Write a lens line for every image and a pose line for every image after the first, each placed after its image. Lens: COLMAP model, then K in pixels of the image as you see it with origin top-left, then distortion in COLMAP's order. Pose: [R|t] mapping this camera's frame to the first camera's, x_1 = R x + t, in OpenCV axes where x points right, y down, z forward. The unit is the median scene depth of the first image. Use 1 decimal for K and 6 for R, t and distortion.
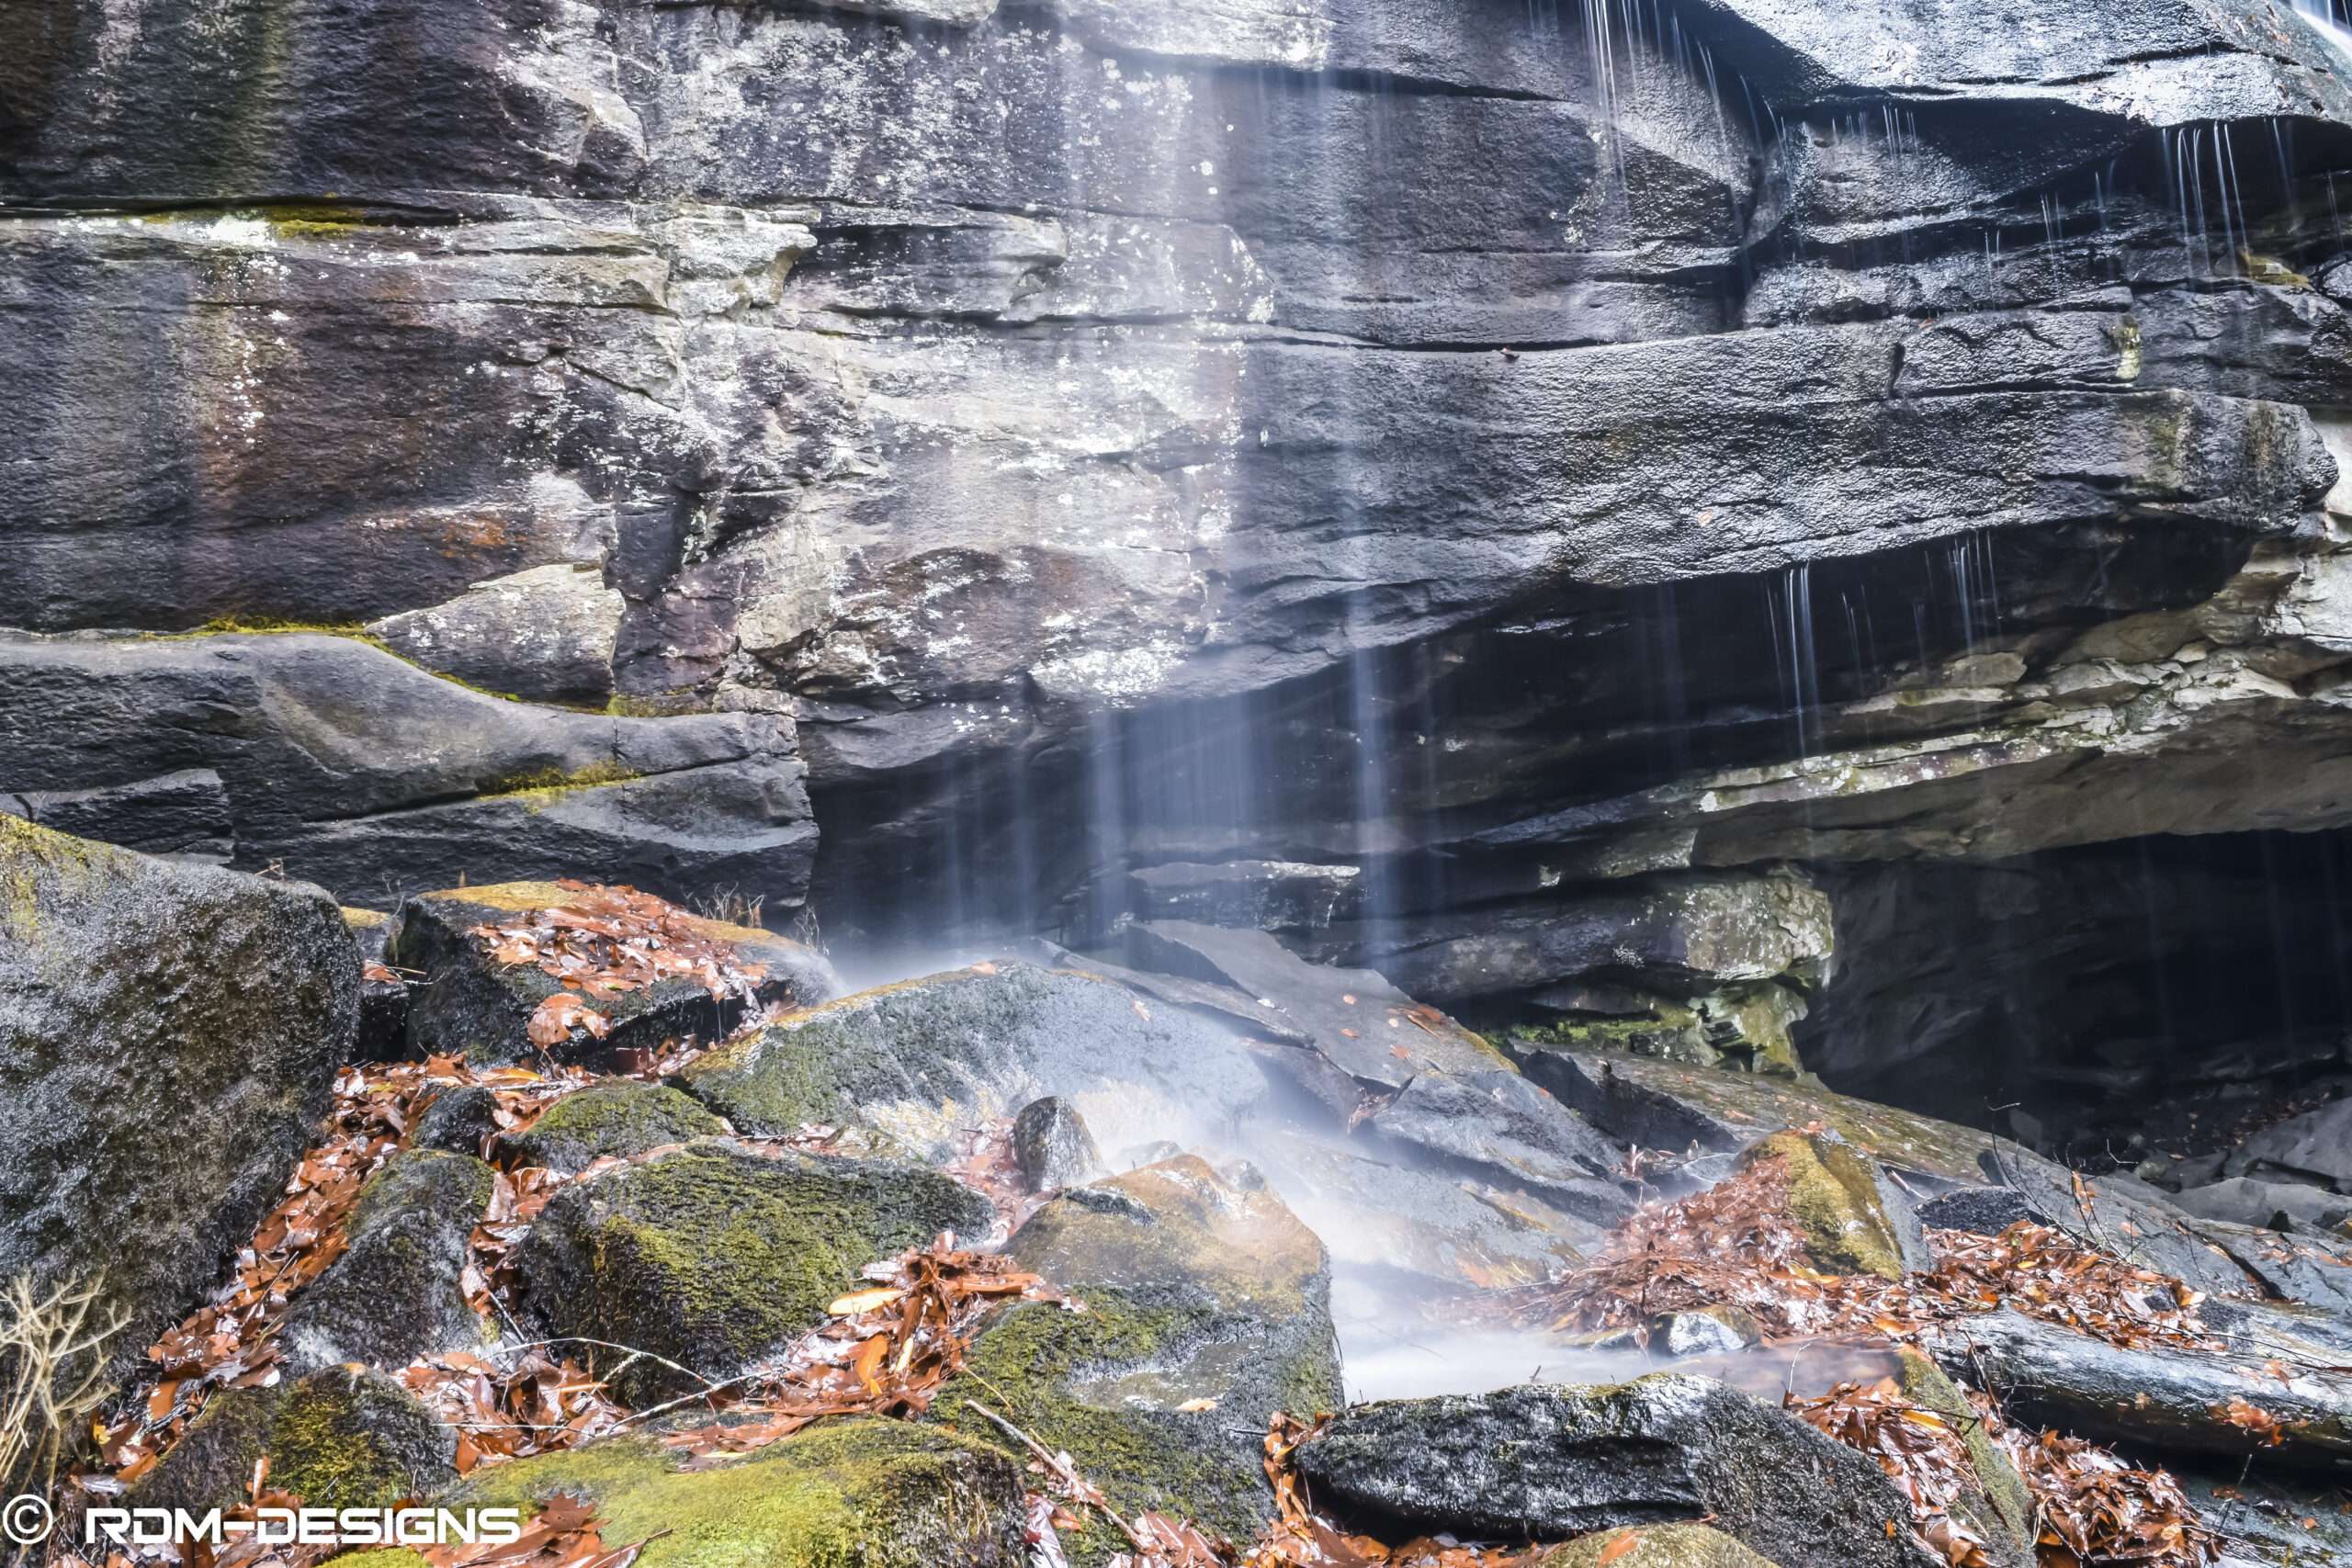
lens RADIAL K [[1857.8, 0, 1178.2], [0, 1857.8, 777.1], [0, 0, 1]] dist [-0.055132, 0.000590]
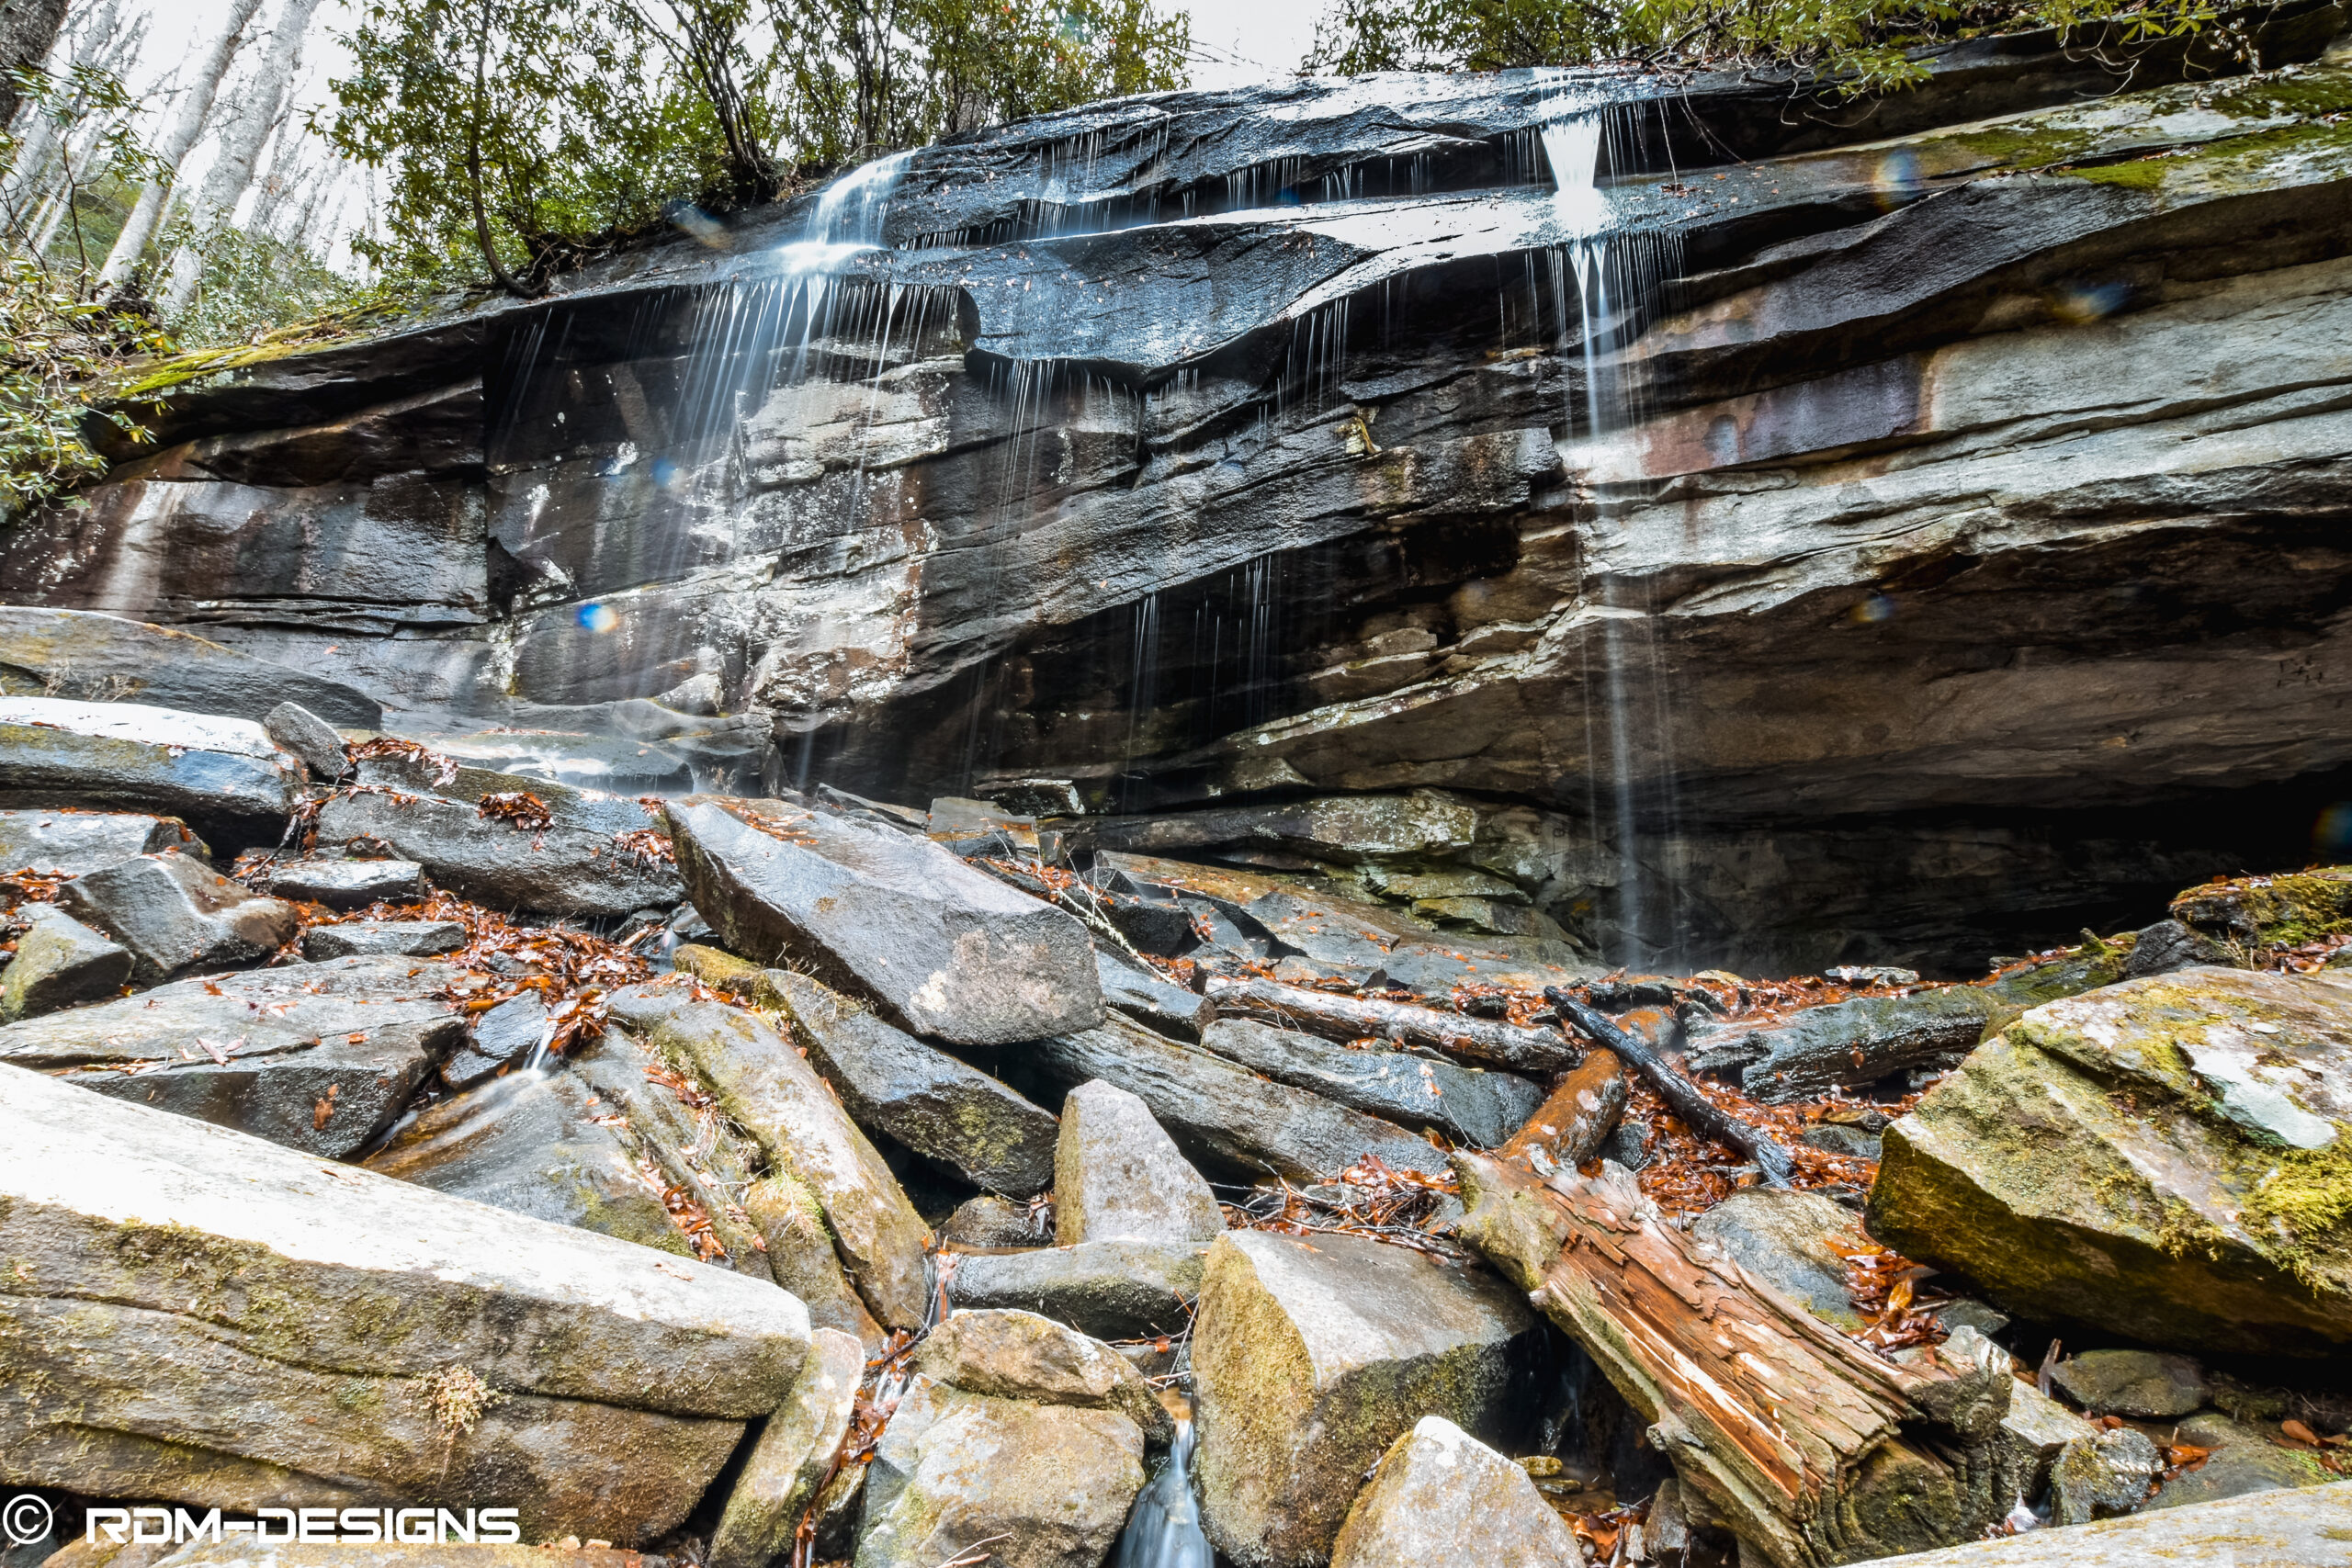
lens RADIAL K [[1017.6, 0, 1173.4], [0, 1017.6, 793.9], [0, 0, 1]] dist [-0.004300, -0.000041]
pose [[0.724995, -0.108730, -0.680117, 1.251894], [-0.010674, 0.985568, -0.168940, 0.332813], [0.688671, 0.129740, 0.713372, 0.277903]]
